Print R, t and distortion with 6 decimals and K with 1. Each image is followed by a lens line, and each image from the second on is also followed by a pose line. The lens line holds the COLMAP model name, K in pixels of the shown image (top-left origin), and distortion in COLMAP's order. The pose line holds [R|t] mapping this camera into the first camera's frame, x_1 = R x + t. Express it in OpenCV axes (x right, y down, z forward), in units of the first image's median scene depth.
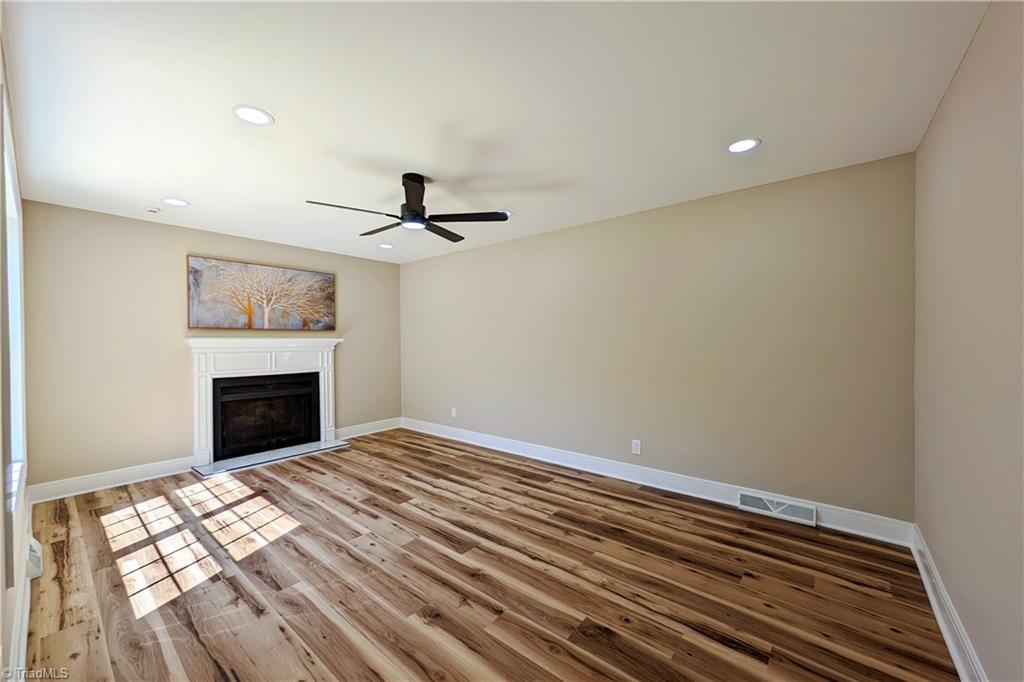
lens RADIAL K [[392.1, 0, 526.9], [0, 392.1, 343.2], [0, 0, 1]] dist [0.013803, -0.005873]
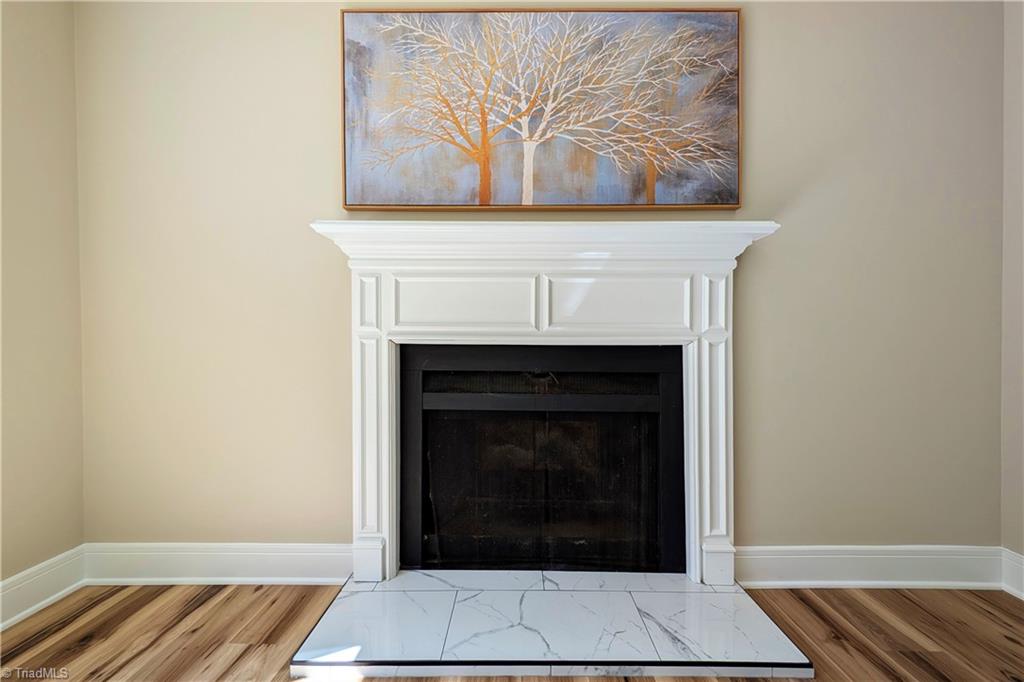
lens RADIAL K [[392.1, 0, 501.6], [0, 392.1, 349.1], [0, 0, 1]] dist [0.013803, -0.005873]
pose [[0.585870, 0.016924, -0.810228, -0.446437], [-0.005696, 0.999843, 0.016766, 0.087246], [0.810385, -0.005208, 0.585875, 0.869245]]
